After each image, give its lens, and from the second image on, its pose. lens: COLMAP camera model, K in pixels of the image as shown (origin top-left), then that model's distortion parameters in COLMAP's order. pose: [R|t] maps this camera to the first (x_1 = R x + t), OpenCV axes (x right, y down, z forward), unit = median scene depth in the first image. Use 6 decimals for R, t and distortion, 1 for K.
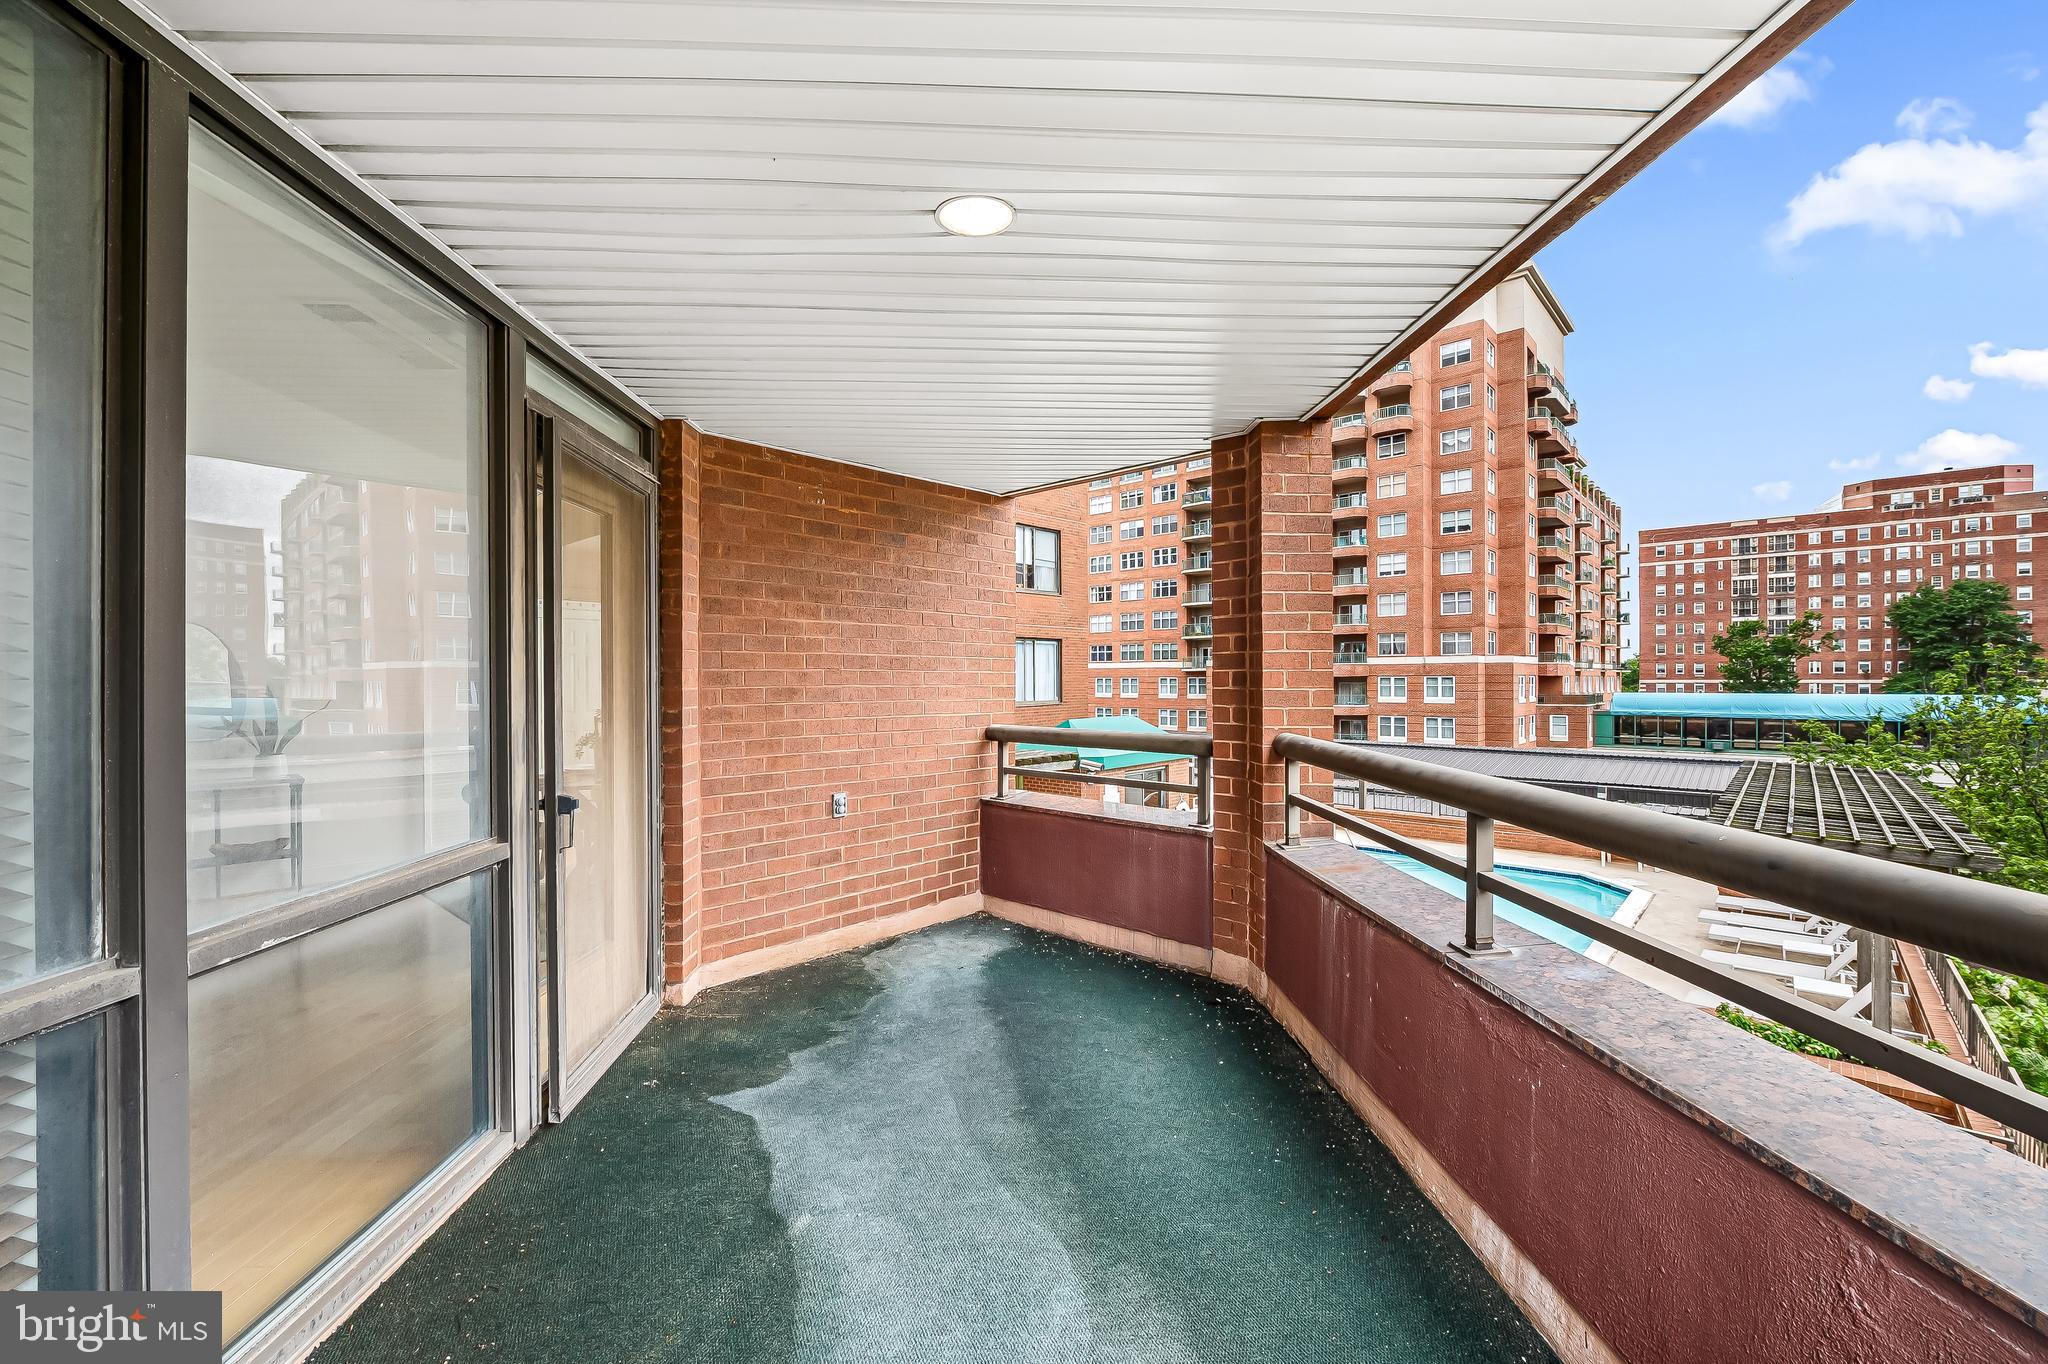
lens RADIAL K [[839.3, 0, 1024.0], [0, 839.3, 682.0], [0, 0, 1]] dist [-0.009444, -0.000317]
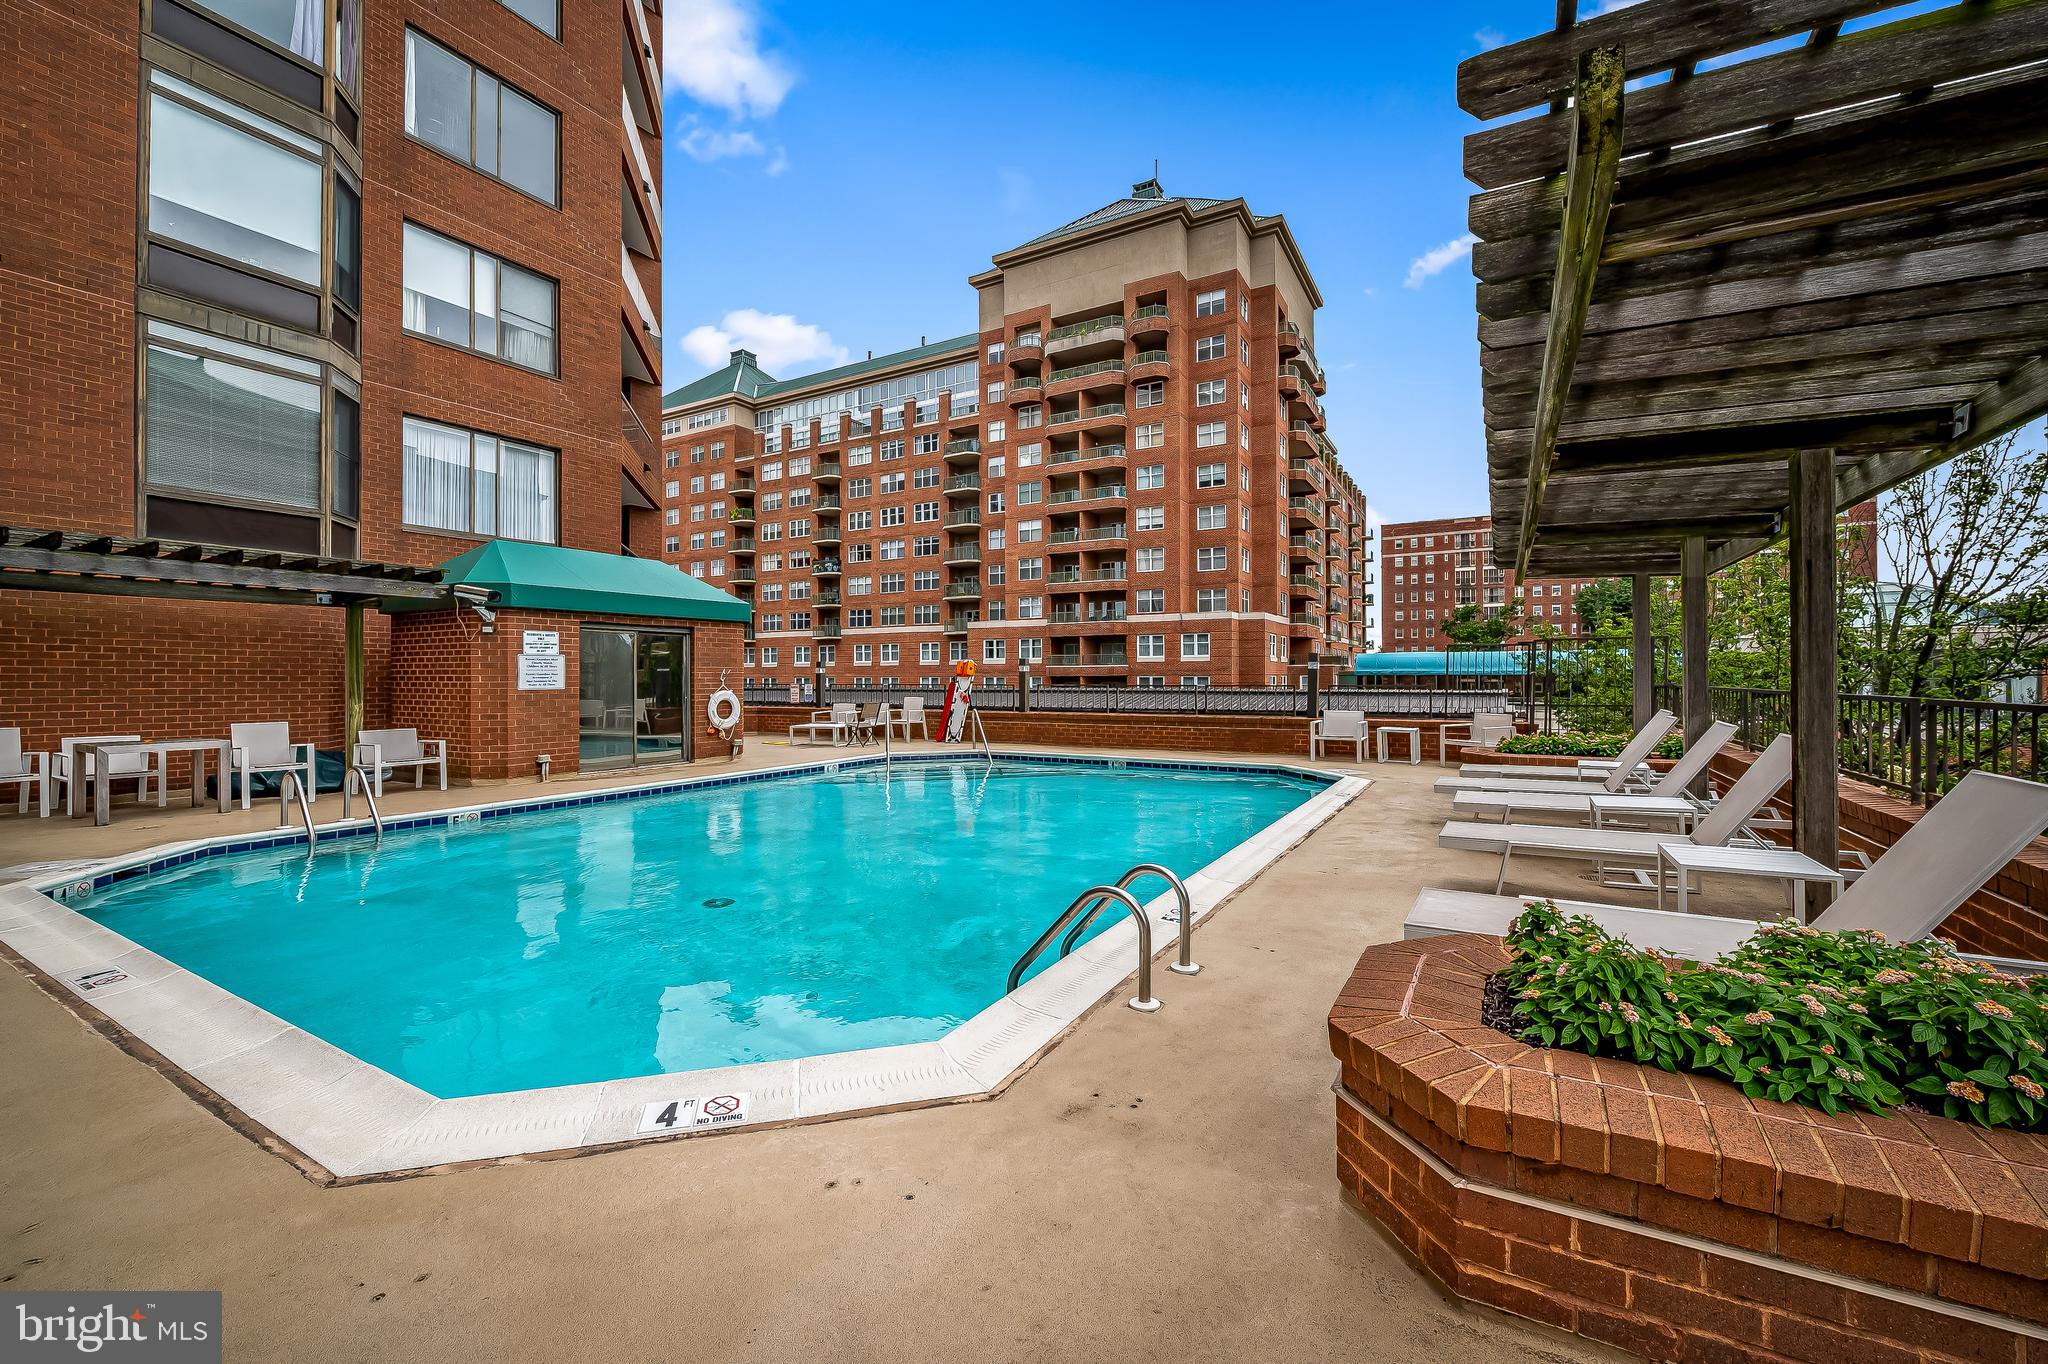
lens RADIAL K [[823.0, 0, 1024.4], [0, 823.0, 678.7], [0, 0, 1]] dist [-0.007362, 0.000119]
pose [[0.975383, -0.000991, 0.220514, 0.086692], [0.001581, 0.999996, -0.002496, 0.043816], [-0.220510, 0.002783, 0.975381, 0.108140]]
